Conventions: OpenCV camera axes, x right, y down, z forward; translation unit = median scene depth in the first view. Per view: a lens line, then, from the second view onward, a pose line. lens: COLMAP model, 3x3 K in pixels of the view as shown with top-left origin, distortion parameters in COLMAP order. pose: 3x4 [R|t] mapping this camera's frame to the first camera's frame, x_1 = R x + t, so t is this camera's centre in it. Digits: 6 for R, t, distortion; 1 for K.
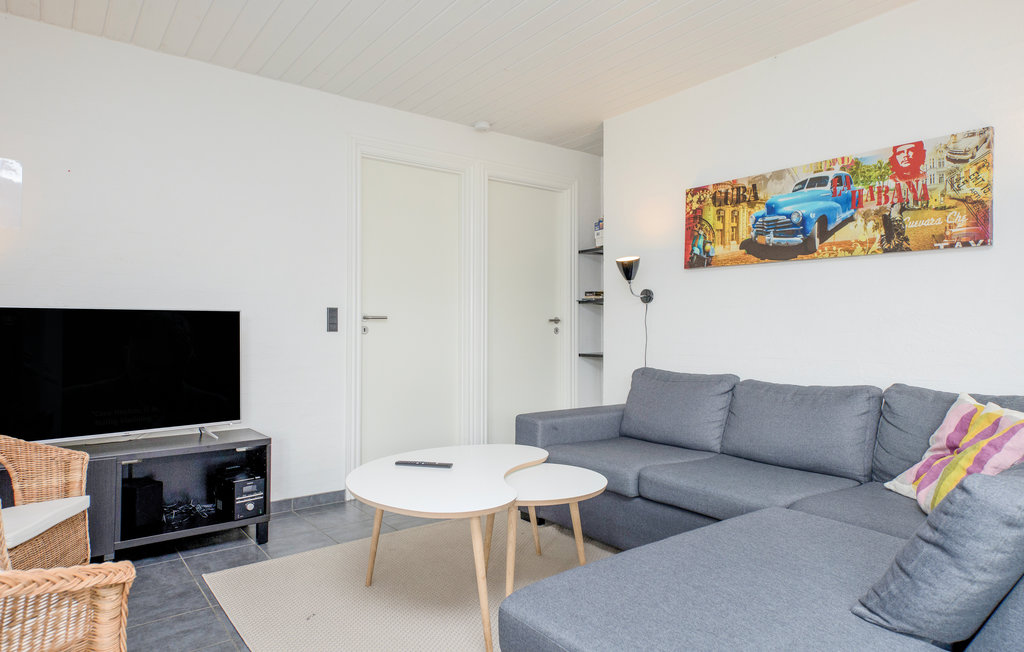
lens RADIAL K [[623.1, 0, 512.0], [0, 623.1, 326.0], [0, 0, 1]] dist [0.000248, -0.000116]
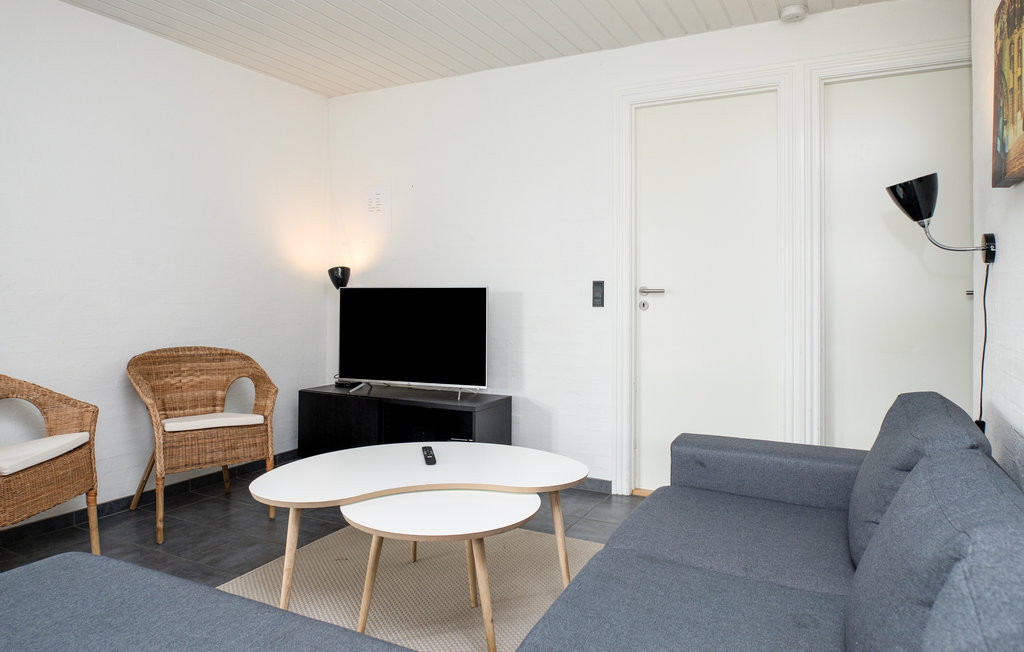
lens RADIAL K [[665.1, 0, 511.8], [0, 665.1, 289.6], [0, 0, 1]] dist [-0.002634, -0.000831]
pose [[0.426138, -0.000150, -0.904658, 0.550644], [0.003359, 0.999993, 0.001416, -0.018240], [0.904652, -0.003642, 0.426135, 0.459795]]
